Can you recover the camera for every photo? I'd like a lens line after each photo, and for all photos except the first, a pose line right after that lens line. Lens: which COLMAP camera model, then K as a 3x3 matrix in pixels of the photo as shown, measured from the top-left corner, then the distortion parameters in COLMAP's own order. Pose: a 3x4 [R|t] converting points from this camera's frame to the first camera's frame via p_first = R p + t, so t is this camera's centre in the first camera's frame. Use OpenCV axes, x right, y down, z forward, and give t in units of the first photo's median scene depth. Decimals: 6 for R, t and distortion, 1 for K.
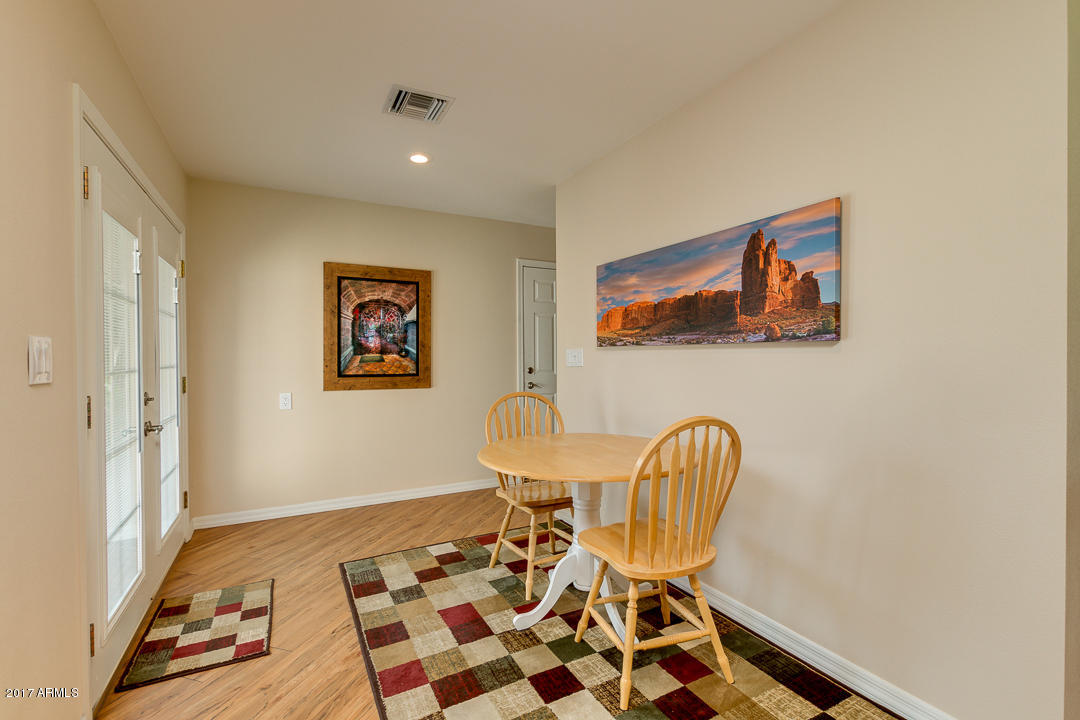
lens RADIAL K [[497.1, 0, 541.8], [0, 497.1, 362.5], [0, 0, 1]] dist [-0.000446, -0.000595]
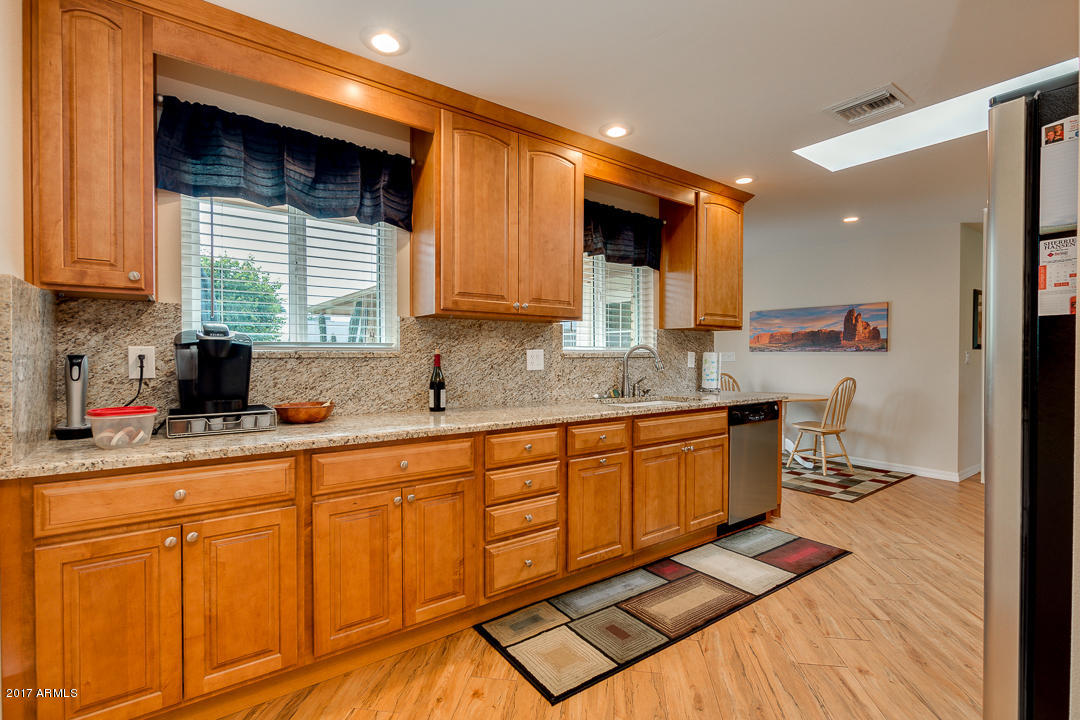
lens RADIAL K [[497.1, 0, 541.8], [0, 497.1, 362.5], [0, 0, 1]] dist [-0.000446, -0.000595]
pose [[0.987423, 0.002401, 0.158085, -1.503068], [-0.002928, 0.999991, 0.003102, 0.013229], [-0.158076, -0.003526, 0.987421, -1.250731]]
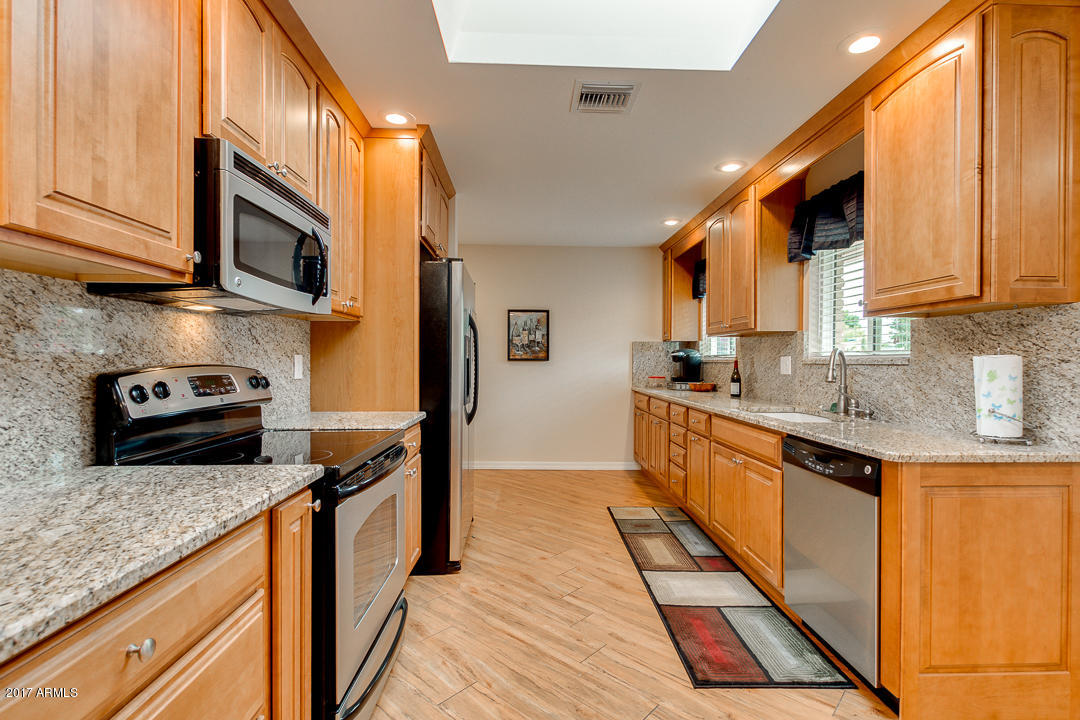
lens RADIAL K [[505.2, 0, 543.2], [0, 505.2, 361.5], [0, 0, 1]] dist [-0.001140, 0.000039]
pose [[-0.427183, 0.004460, -0.904154, 0.451582], [-0.015482, 0.999805, 0.012247, -0.009892], [0.904033, 0.019230, -0.427031, 0.103025]]
